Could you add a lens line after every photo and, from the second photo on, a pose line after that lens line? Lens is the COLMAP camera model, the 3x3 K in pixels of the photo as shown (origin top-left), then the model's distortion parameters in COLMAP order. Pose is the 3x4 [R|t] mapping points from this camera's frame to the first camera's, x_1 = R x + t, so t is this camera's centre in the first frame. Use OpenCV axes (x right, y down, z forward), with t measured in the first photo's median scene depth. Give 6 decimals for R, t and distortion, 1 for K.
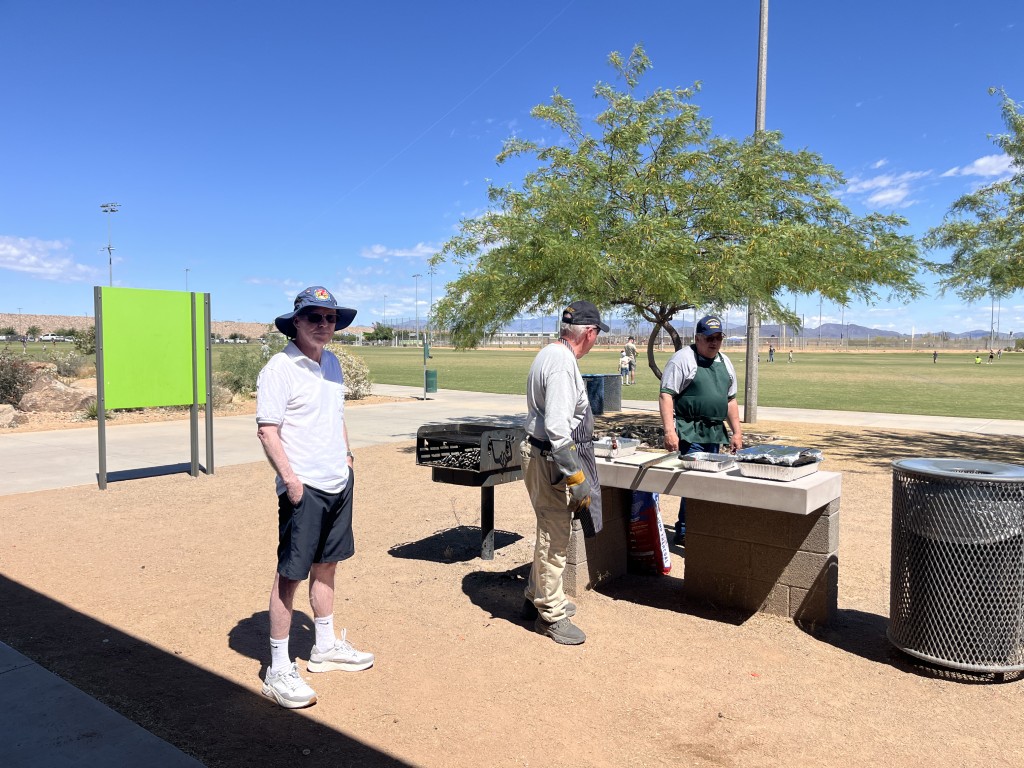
lens RADIAL K [[772.7, 0, 512.0], [0, 772.7, 384.0], [0, 0, 1]] dist [0.092247, 0.000719]
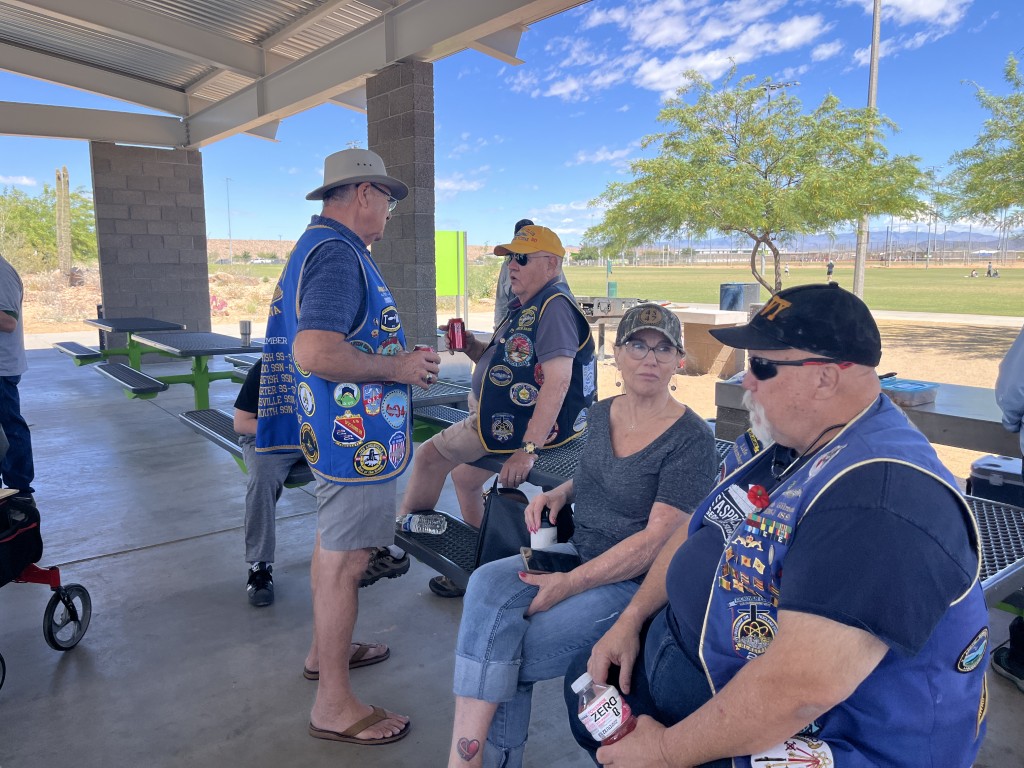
lens RADIAL K [[793.5, 0, 512.0], [0, 793.5, 384.0], [0, 0, 1]] dist [0.002925, -0.008867]
pose [[0.965009, 0.028486, -0.260664, 0.026274], [-0.002663, 0.995095, 0.098887, 0.006835], [0.262203, -0.094732, 0.960352, -0.098832]]
